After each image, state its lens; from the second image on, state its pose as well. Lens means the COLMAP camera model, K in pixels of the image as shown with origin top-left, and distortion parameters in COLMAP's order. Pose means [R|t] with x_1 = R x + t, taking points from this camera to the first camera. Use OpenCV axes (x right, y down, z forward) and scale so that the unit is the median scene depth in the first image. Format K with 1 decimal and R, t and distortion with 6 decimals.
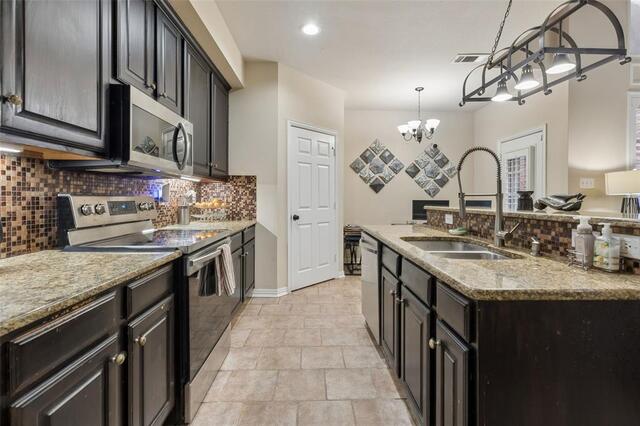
lens RADIAL K [[295.1, 0, 319.6], [0, 295.1, 202.2], [0, 0, 1]] dist [0.001445, 0.000143]
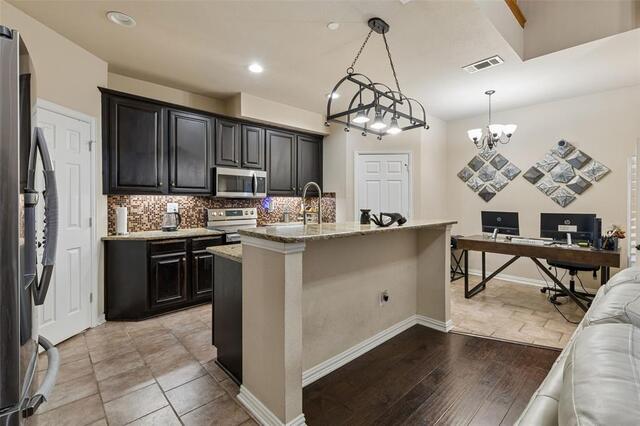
lens RADIAL K [[292.7, 0, 322.9], [0, 292.7, 203.9], [0, 0, 1]] dist [-0.000976, 0.000078]
pose [[0.663783, 0.004039, -0.747914, 0.829208], [-0.007108, 0.999974, -0.000909, -0.031550], [0.747891, 0.005920, 0.663795, -0.010227]]
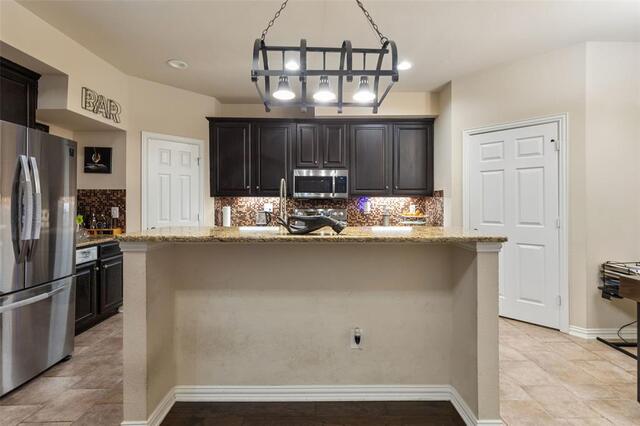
lens RADIAL K [[295.1, 0, 319.6], [0, 295.1, 202.2], [0, 0, 1]] dist [0.001445, 0.000143]
pose [[-0.023266, -0.006270, -0.999710, 0.907384], [-0.011597, 0.999915, -0.006002, -0.032133], [0.999662, 0.011454, -0.023337, 0.558023]]
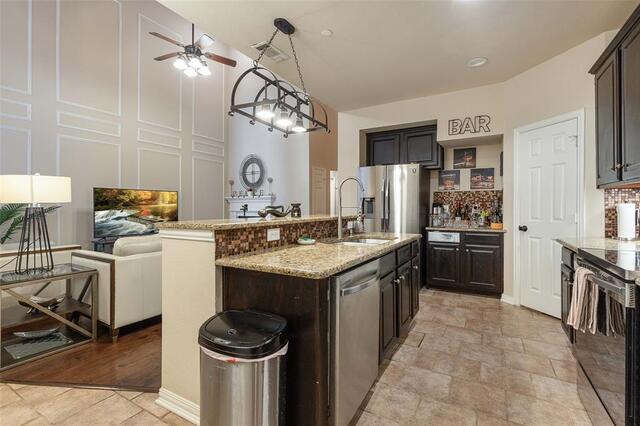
lens RADIAL K [[292.7, 0, 322.9], [0, 292.7, 203.9], [0, 0, 1]] dist [-0.000976, 0.000078]
pose [[-0.854836, 0.003829, 0.518884, -0.072627], [0.004799, 0.999988, 0.000527, -0.019231], [-0.518875, 0.002941, -0.854845, 1.141600]]
